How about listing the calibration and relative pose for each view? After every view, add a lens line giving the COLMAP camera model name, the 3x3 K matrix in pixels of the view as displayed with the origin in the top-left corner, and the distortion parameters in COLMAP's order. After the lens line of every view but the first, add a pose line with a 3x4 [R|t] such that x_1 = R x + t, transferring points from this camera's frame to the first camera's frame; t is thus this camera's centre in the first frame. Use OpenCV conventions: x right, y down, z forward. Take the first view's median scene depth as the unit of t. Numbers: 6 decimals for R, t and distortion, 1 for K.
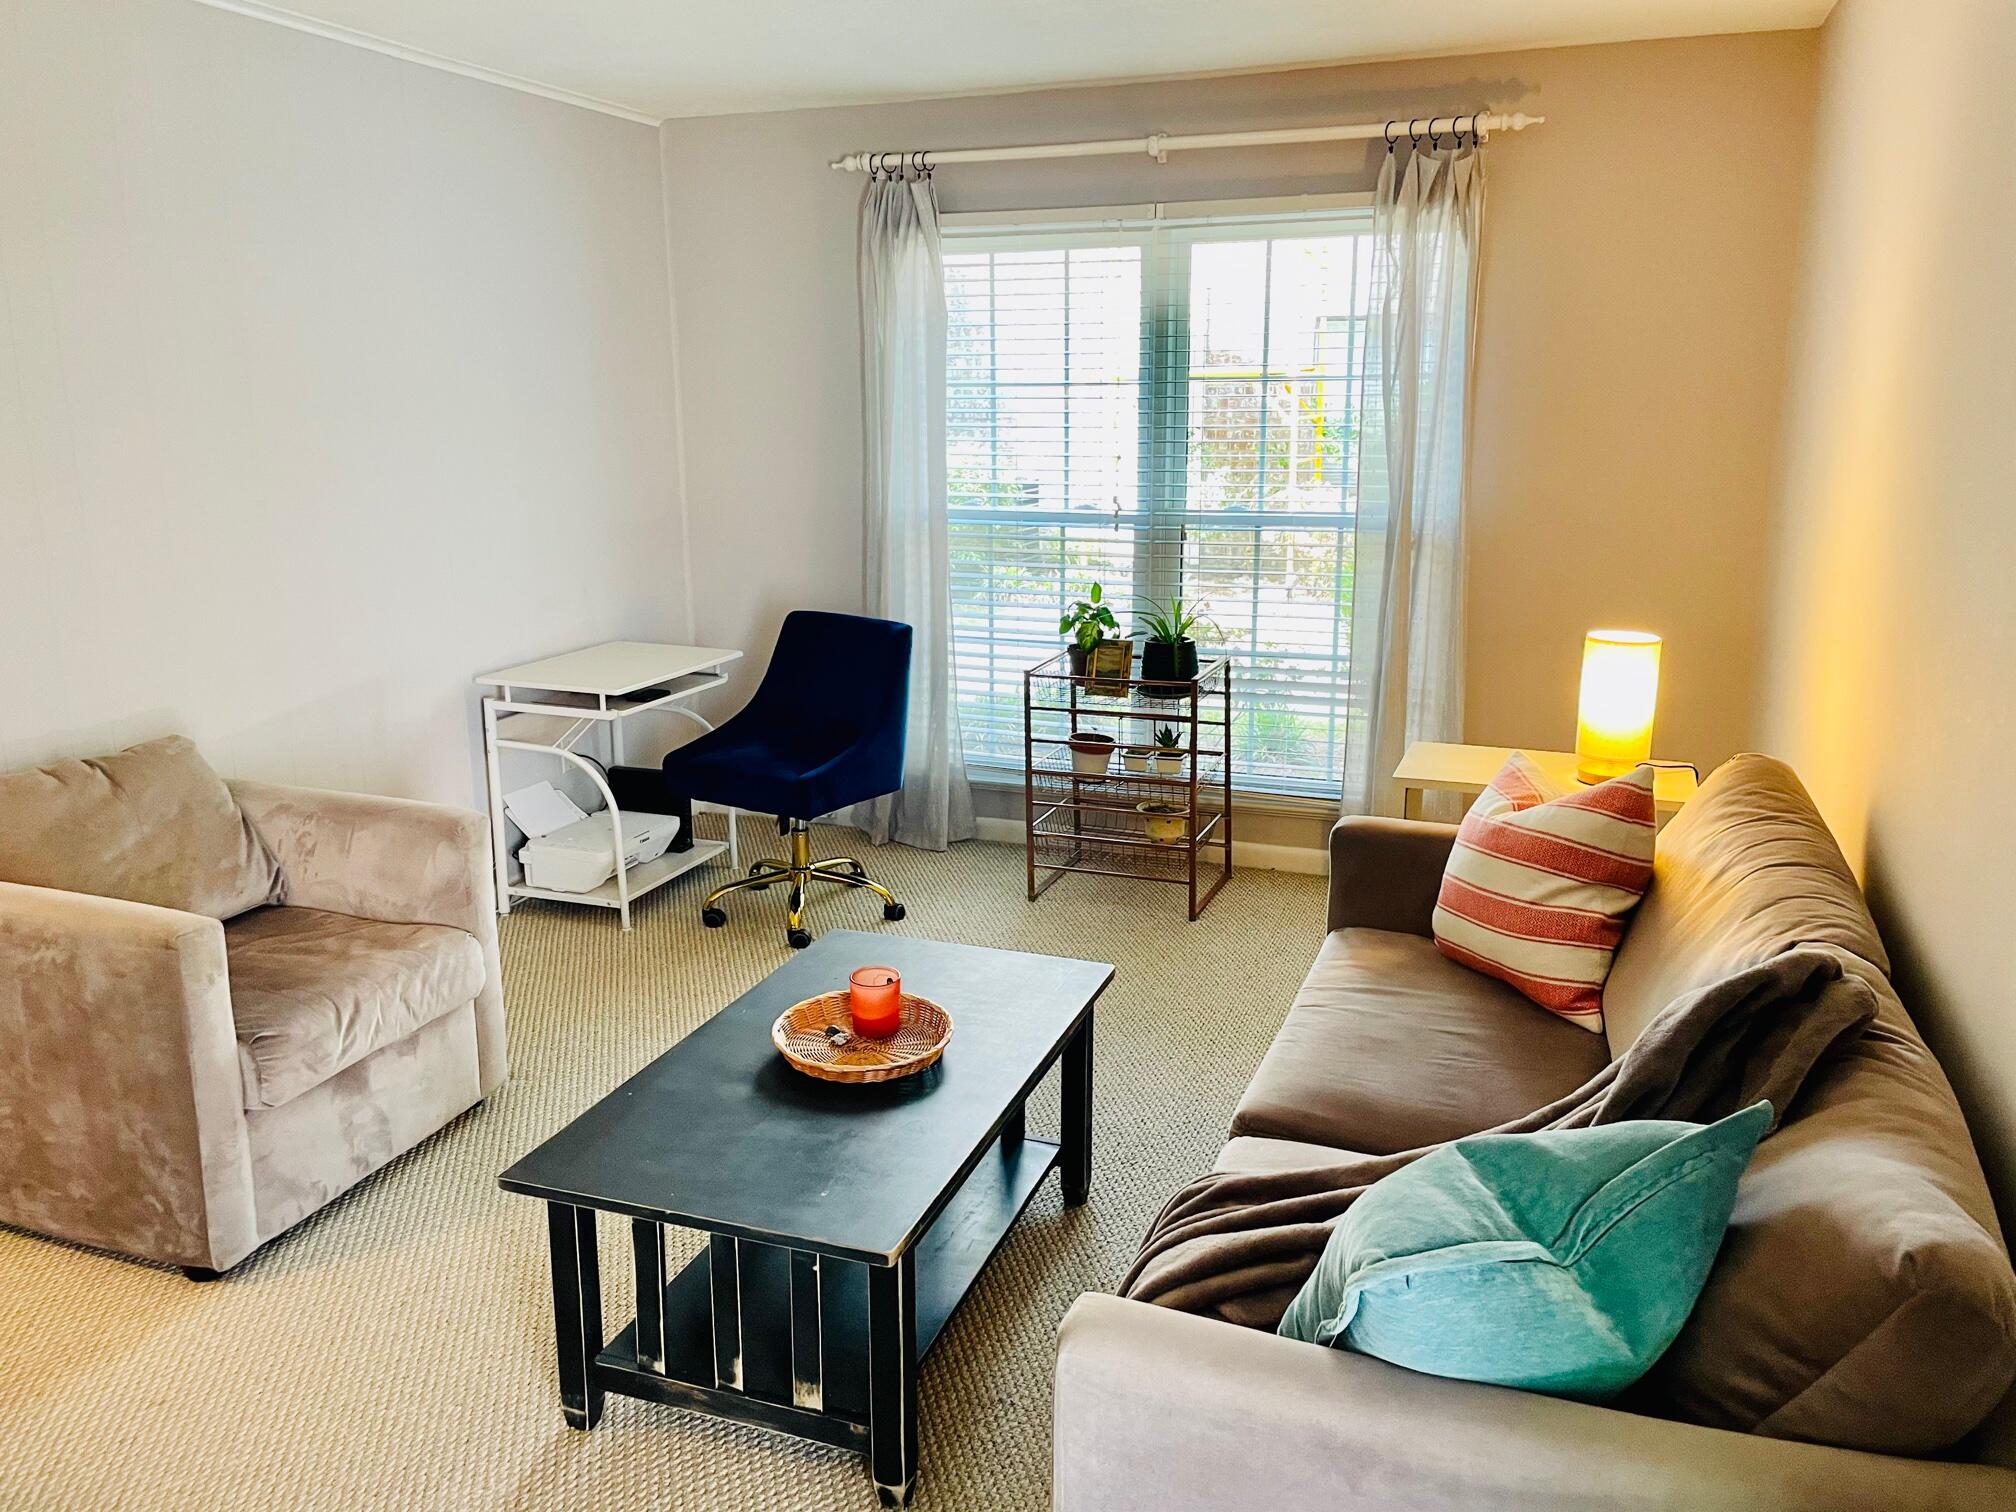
lens RADIAL K [[1520.0, 0, 1017.7], [0, 1520.0, 743.0], [0, 0, 1]] dist [0.088084, -0.111189]
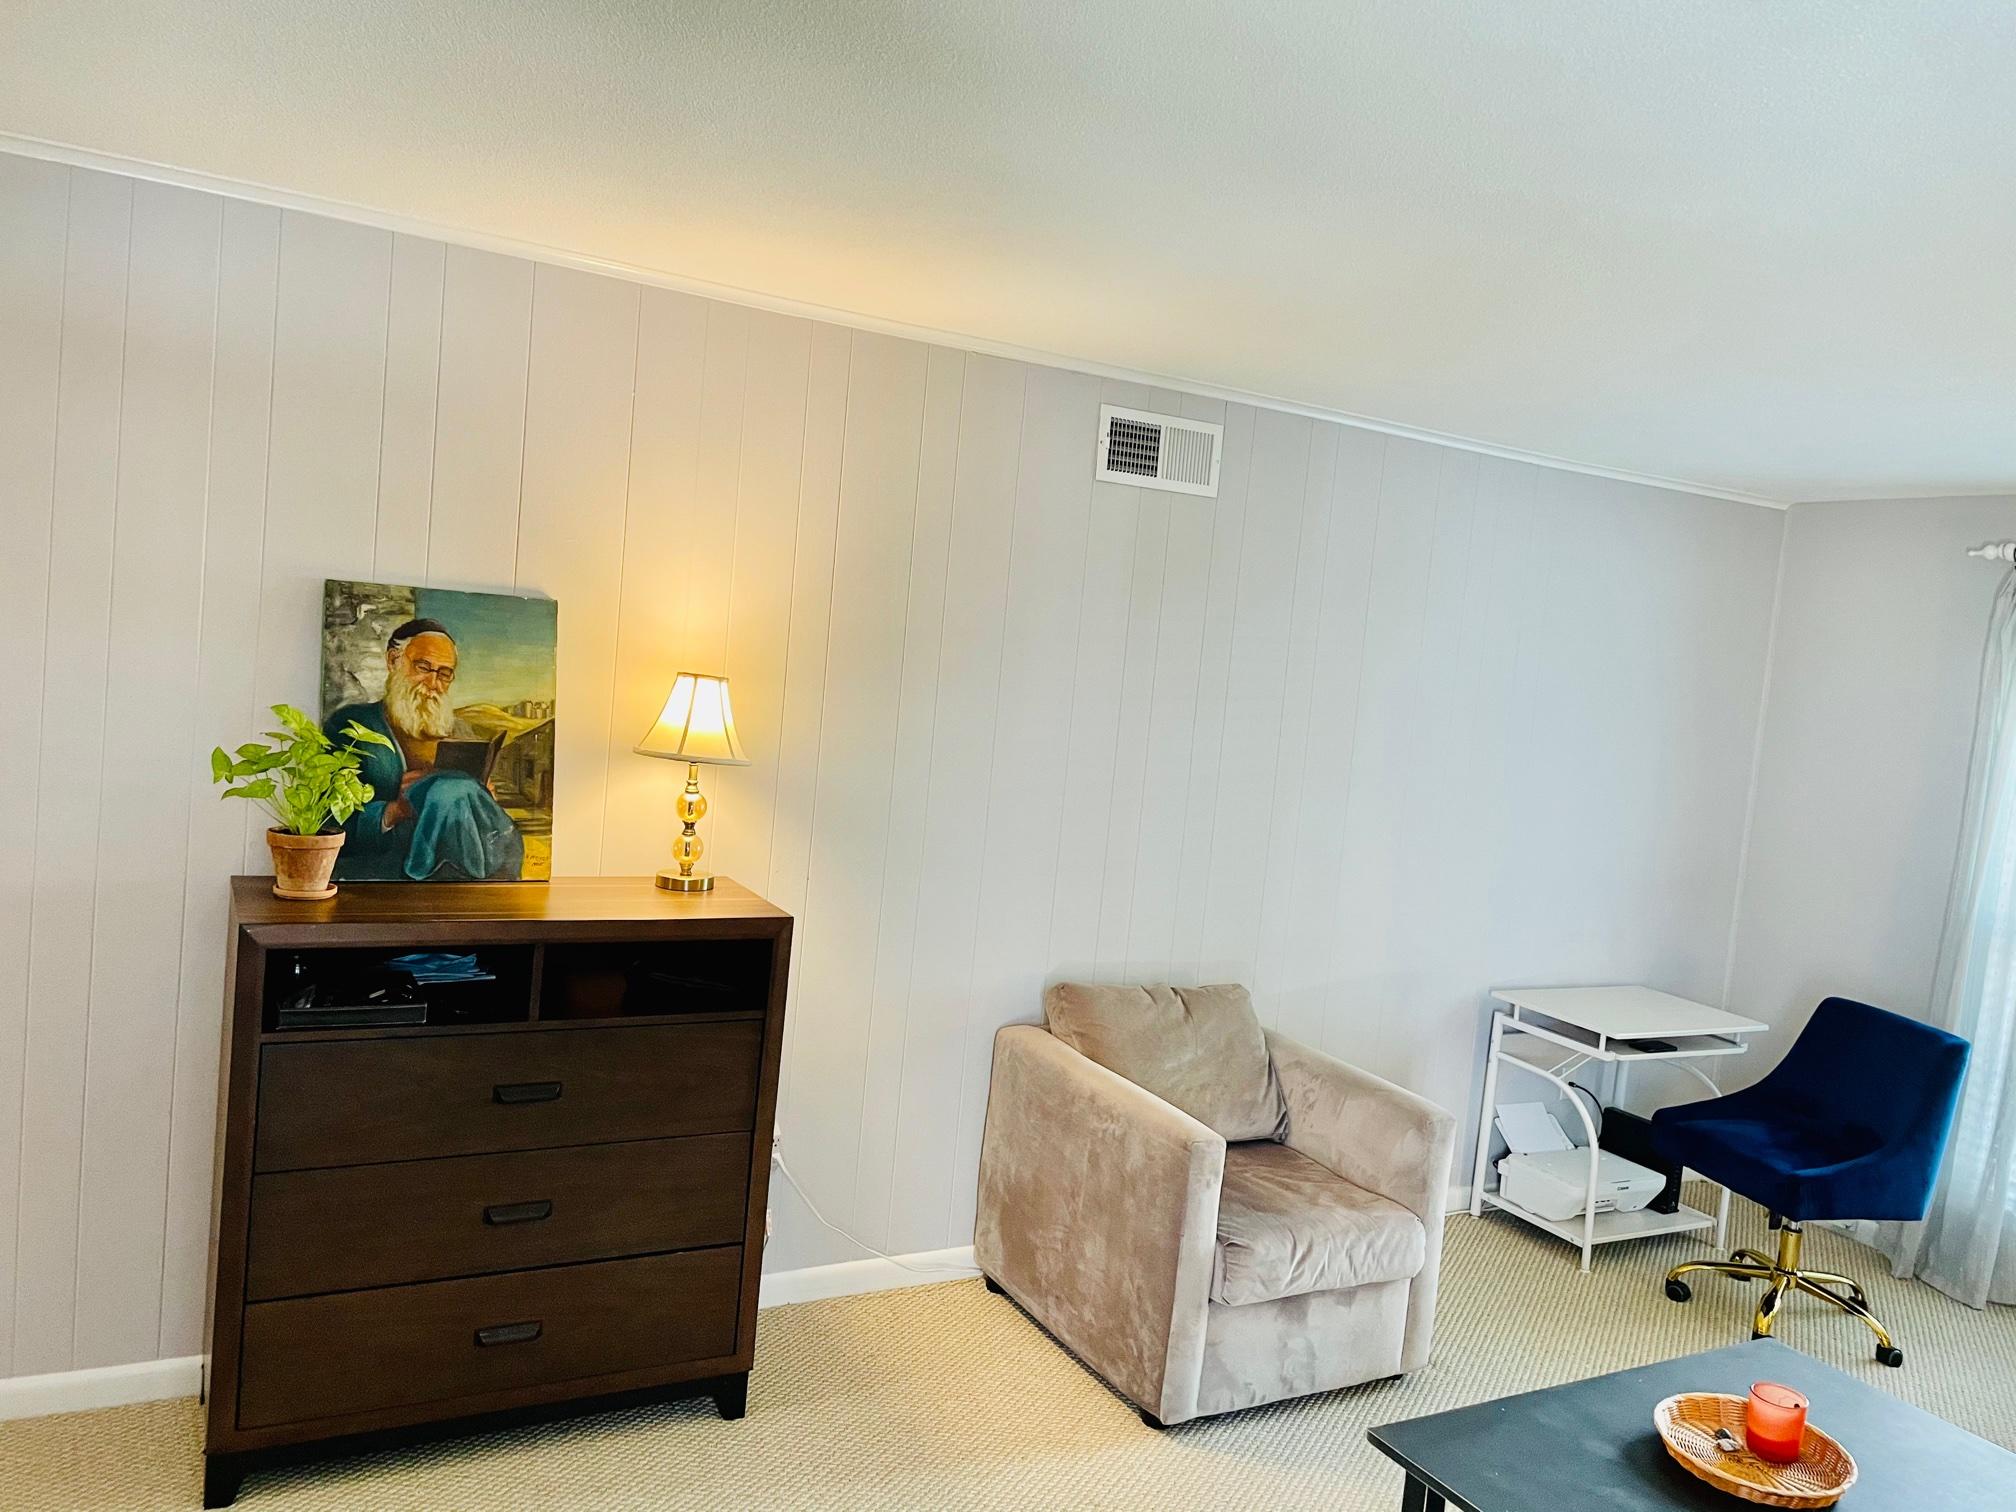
lens RADIAL K [[1520.0, 0, 1000.4], [0, 1520.0, 745.3], [0, 0, 1]] dist [0.088084, -0.111189]
pose [[0.752366, 0.120554, -0.647621, 0.074123], [-0.243249, 0.964474, -0.103056, -0.014081], [0.612189, 0.235069, 0.754962, -0.085850]]
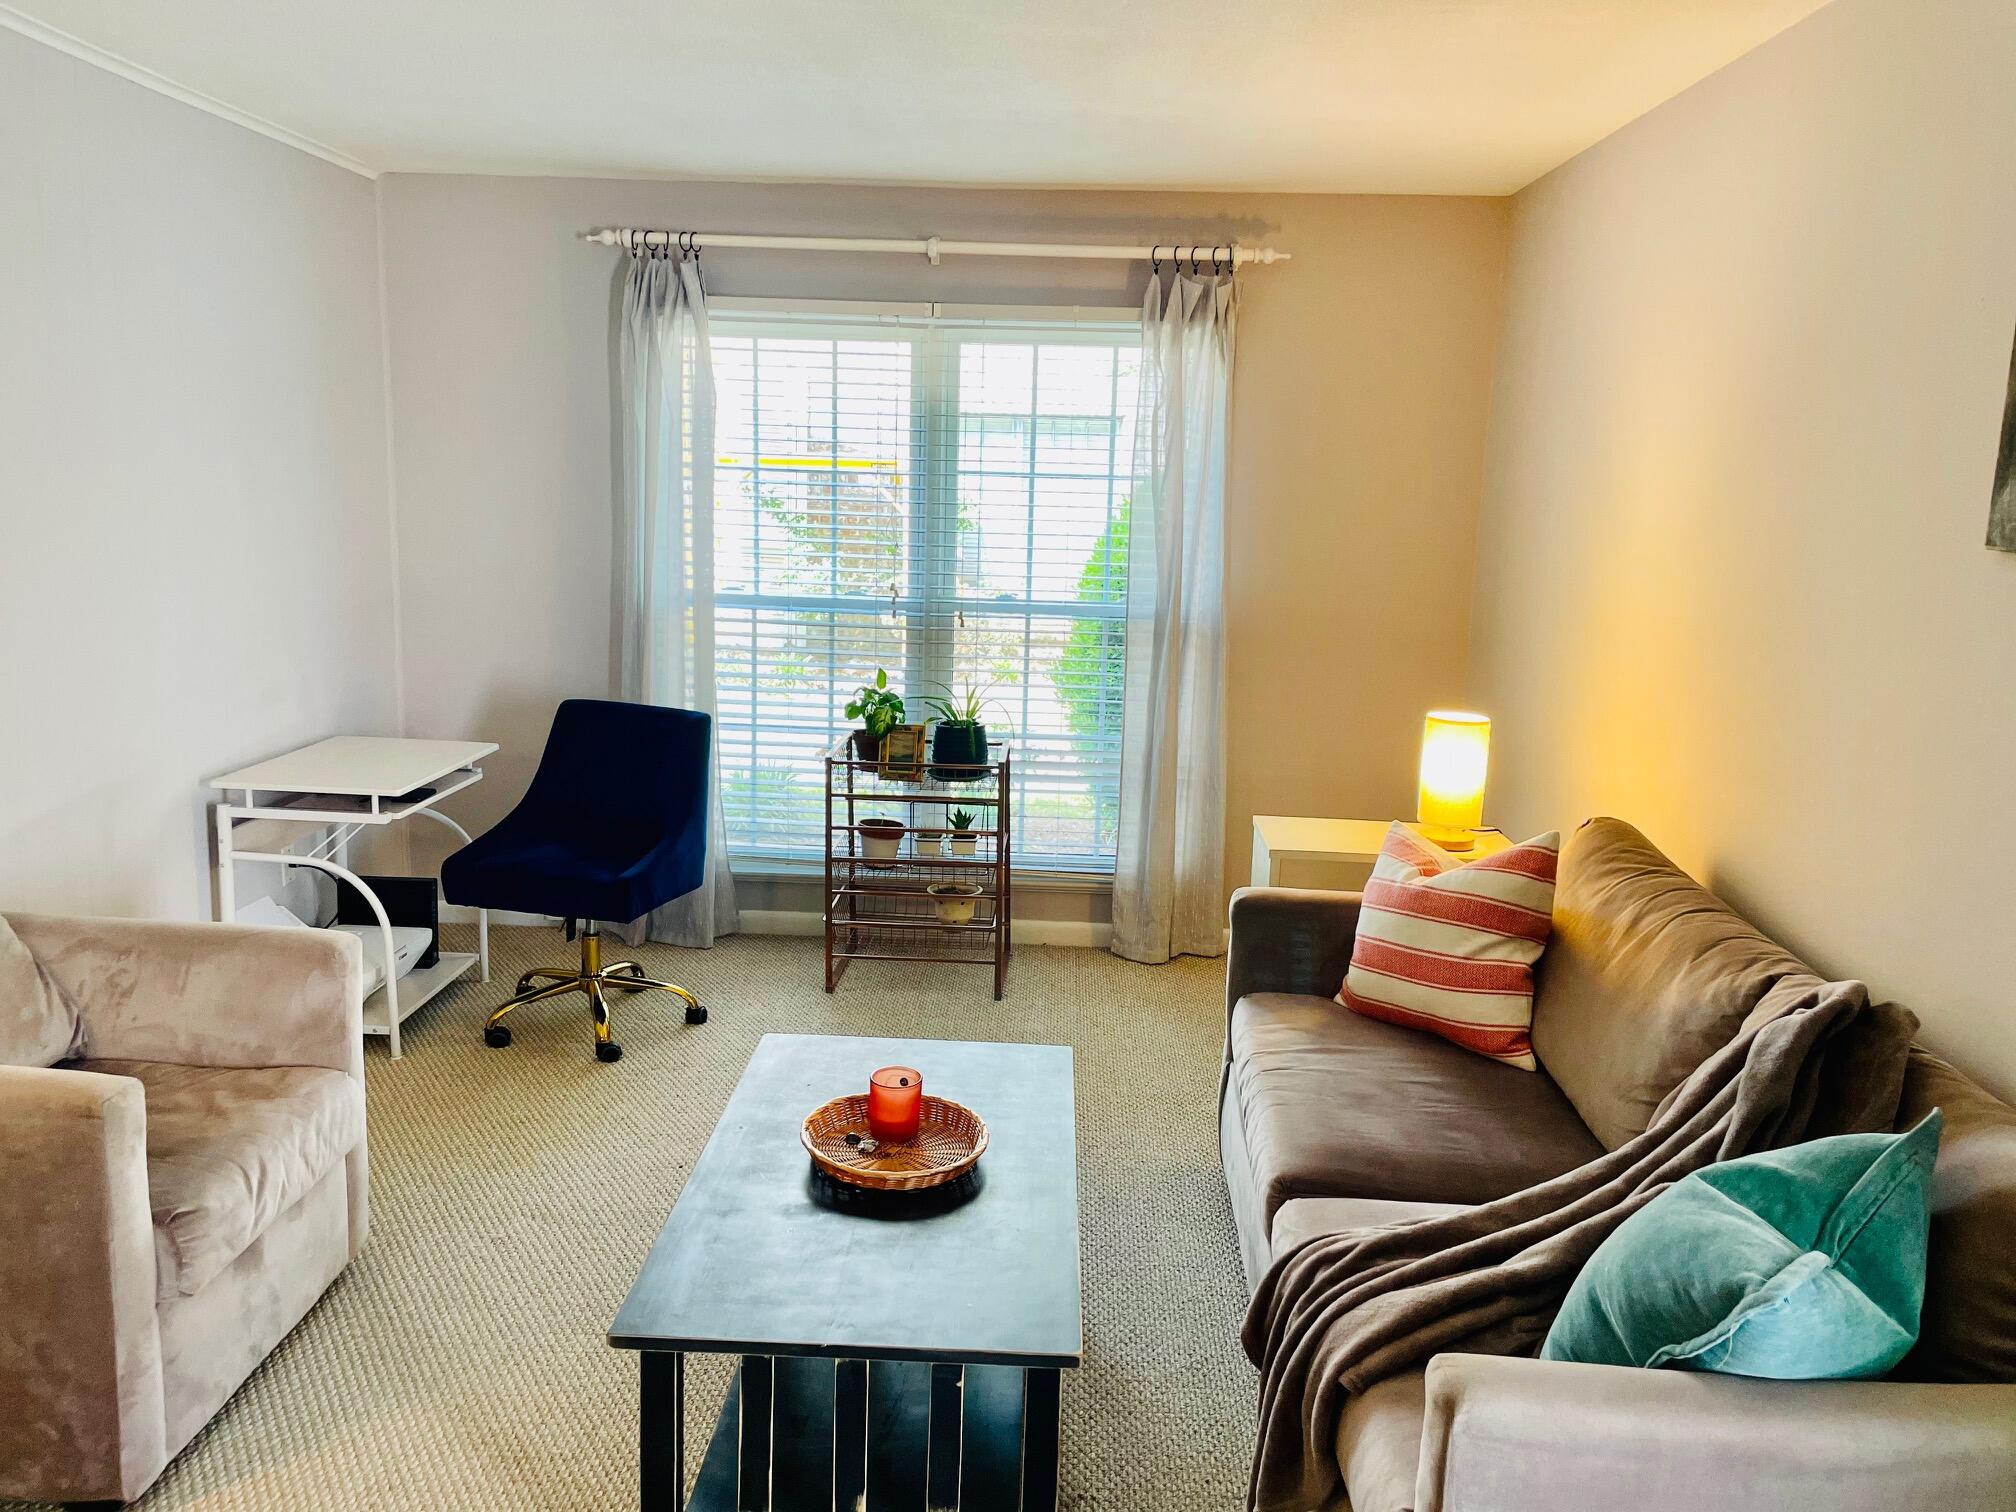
lens RADIAL K [[1520.0, 0, 1017.9], [0, 1520.0, 744.9], [0, 0, 1]] dist [0.088084, -0.111189]
pose [[0.949925, -0.020530, 0.311803, -0.197050], [0.036250, 0.998342, -0.044702, -0.007527], [-0.310368, 0.053766, 0.949095, 0.024342]]
